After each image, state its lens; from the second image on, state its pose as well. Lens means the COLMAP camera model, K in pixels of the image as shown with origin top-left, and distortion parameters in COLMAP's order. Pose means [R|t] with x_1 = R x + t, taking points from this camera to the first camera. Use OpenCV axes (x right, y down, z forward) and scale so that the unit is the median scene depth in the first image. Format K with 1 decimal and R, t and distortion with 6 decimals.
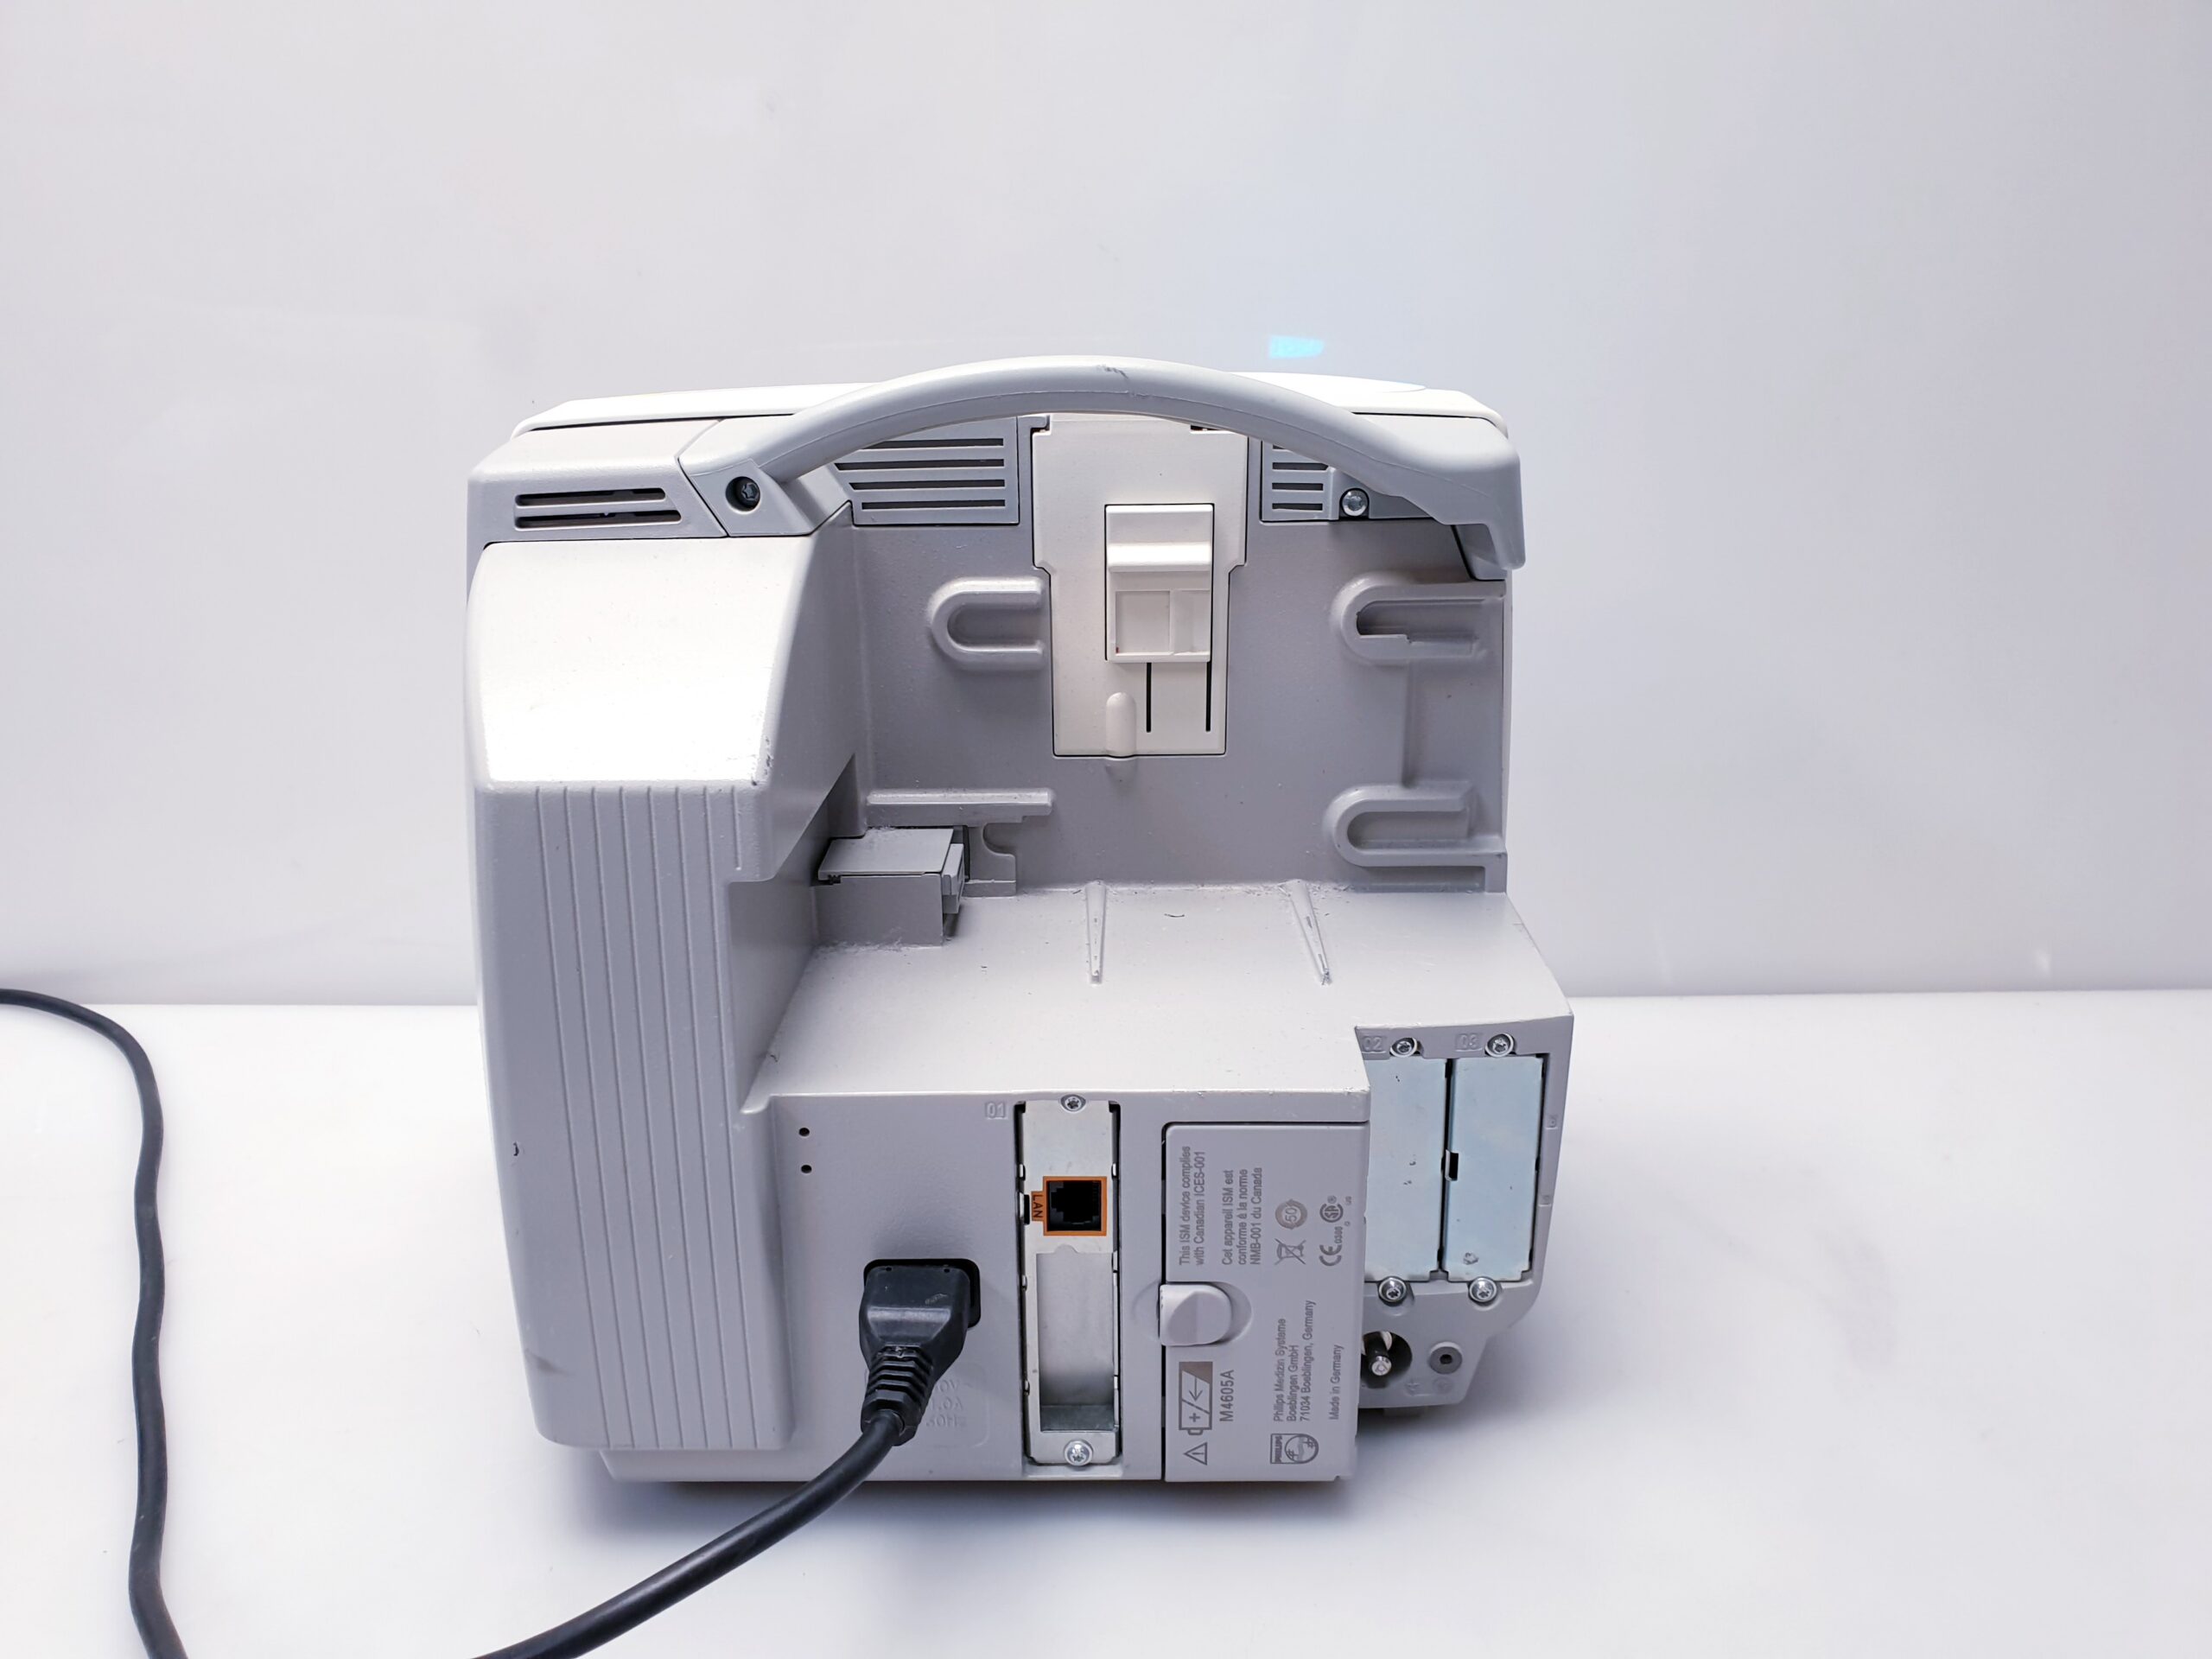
lens RADIAL K [[1675.4, 0, 1090.5], [0, 1675.4, 825.5], [0, 0, 1]] dist [0.039174, -0.083875]
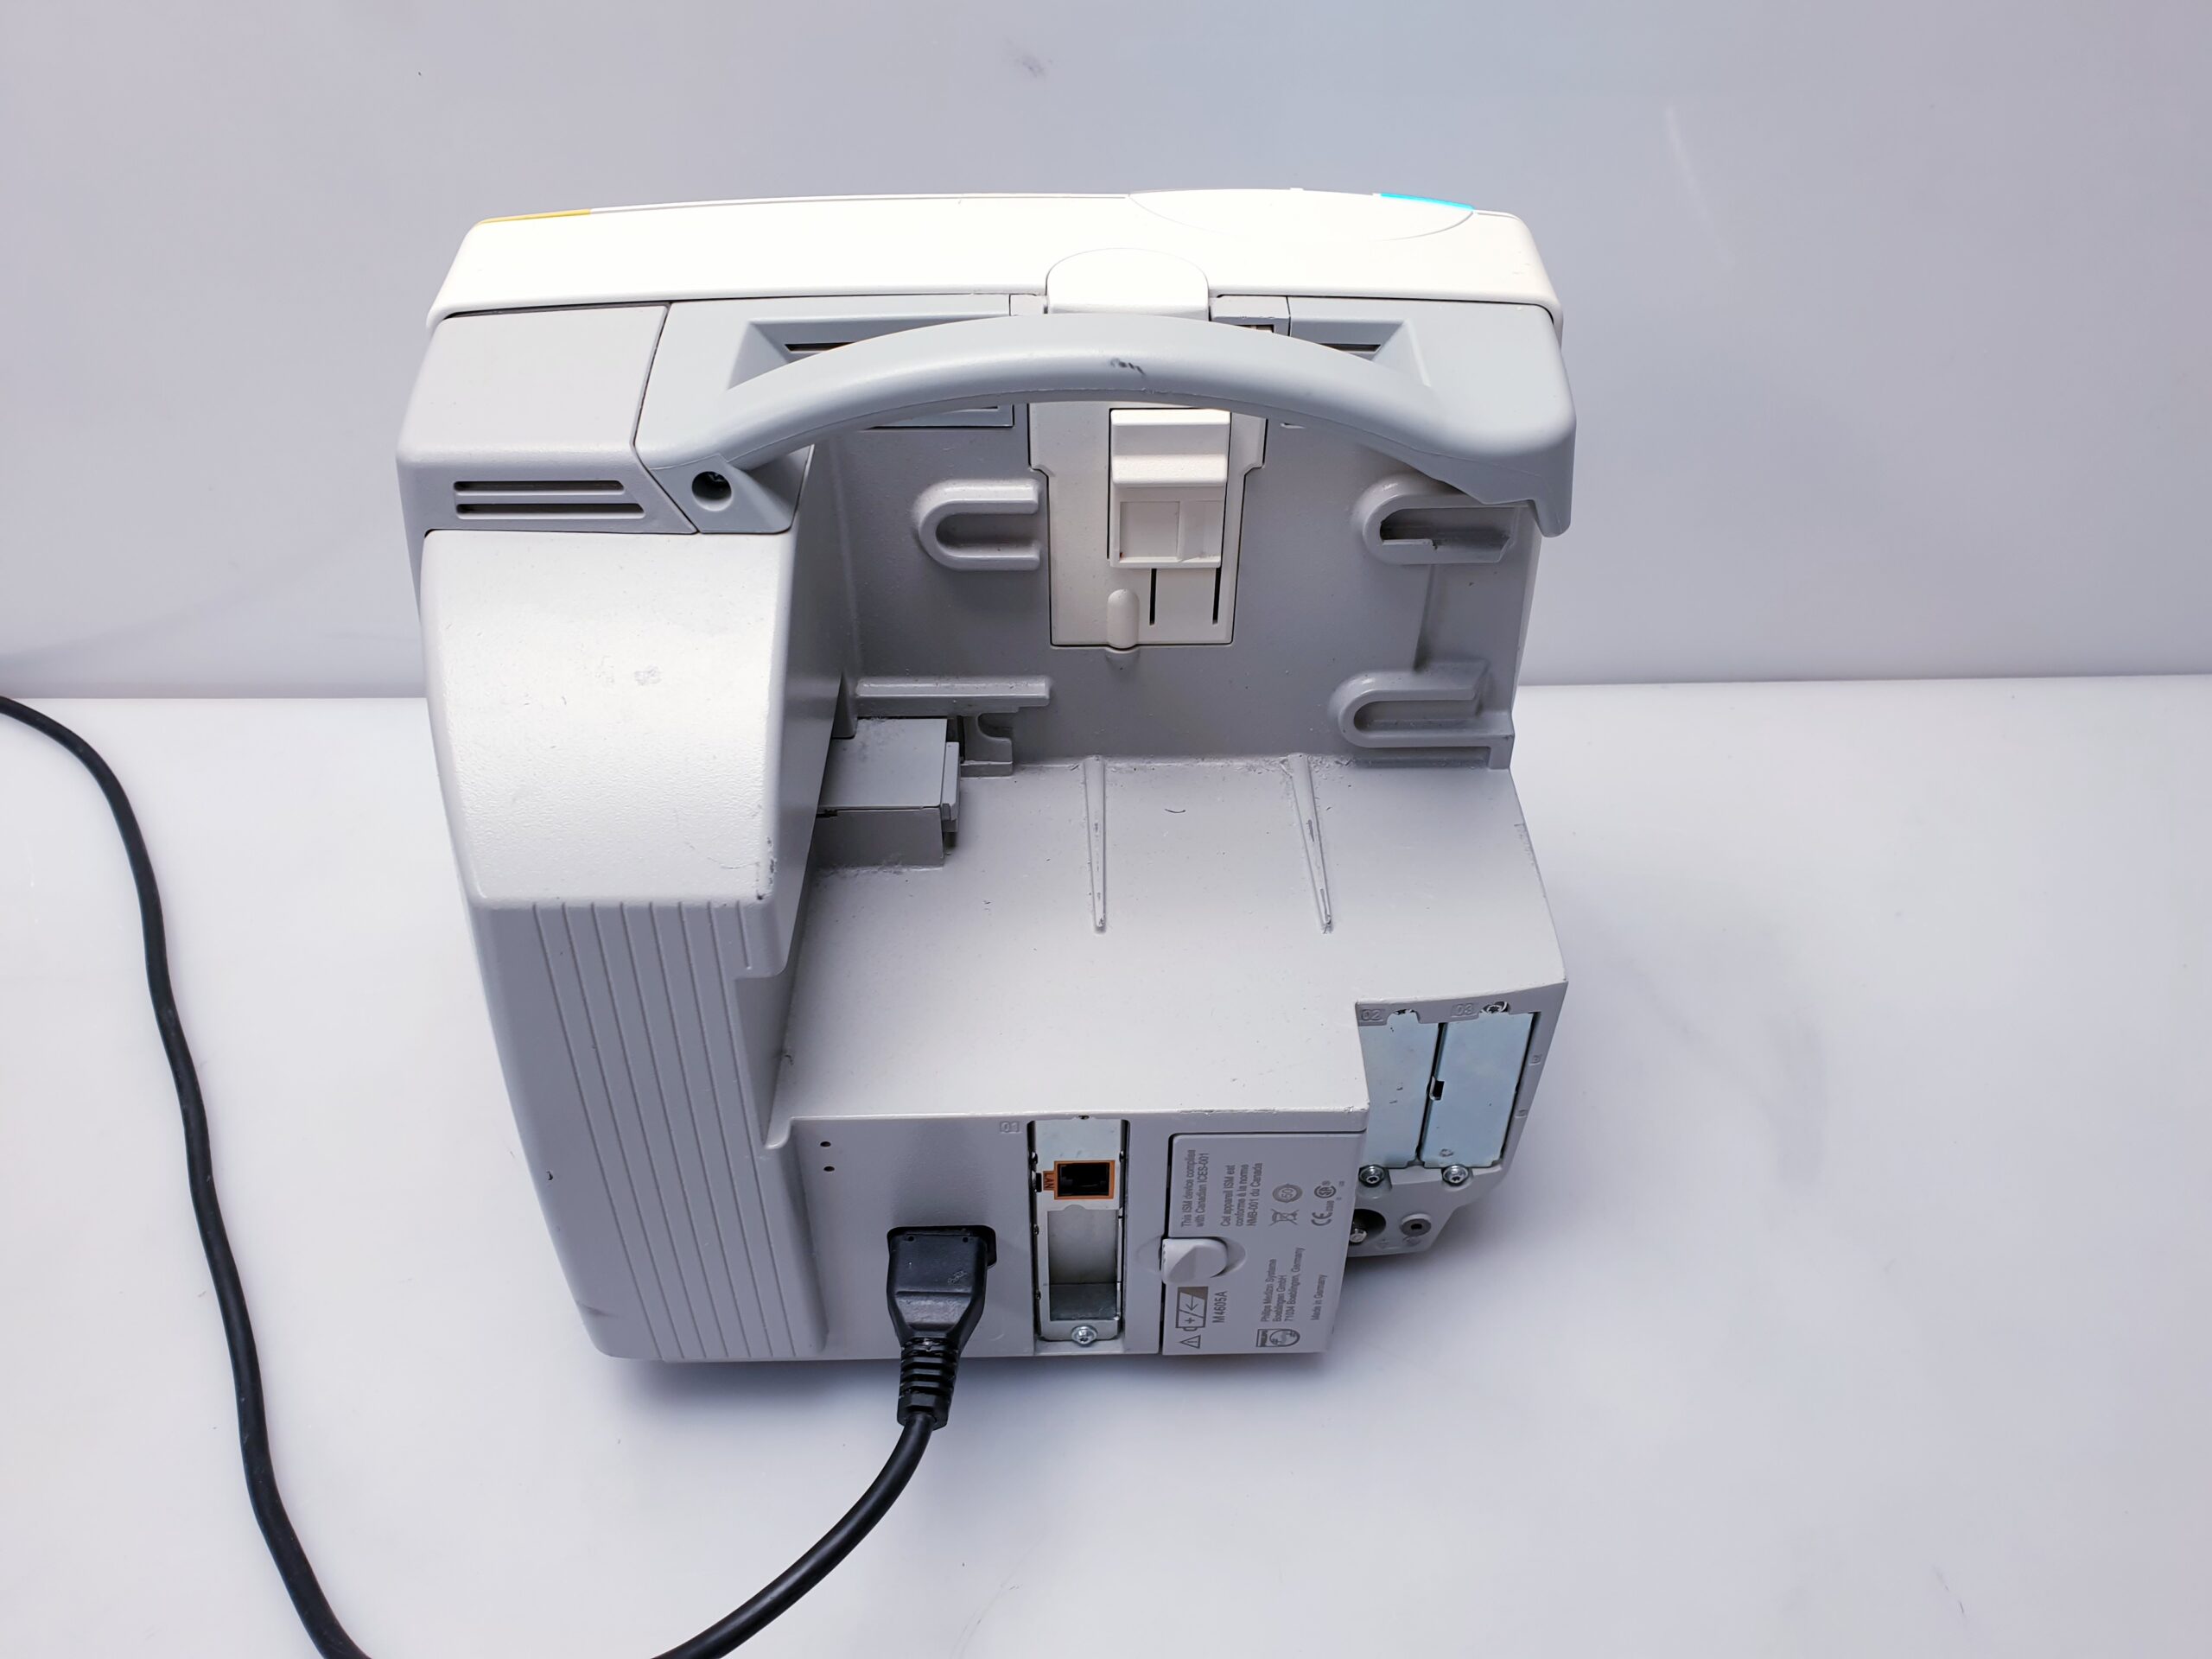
lens RADIAL K [[1684.3, 0, 1106.0], [0, 1684.3, 829.5], [0, 0, 1]] dist [0.064943, -0.206229]
pose [[0.999387, -0.007220, 0.034259, -0.027001], [-0.006314, 0.925304, 0.379173, -0.340480], [-0.034438, -0.379157, 0.924691, 0.085478]]
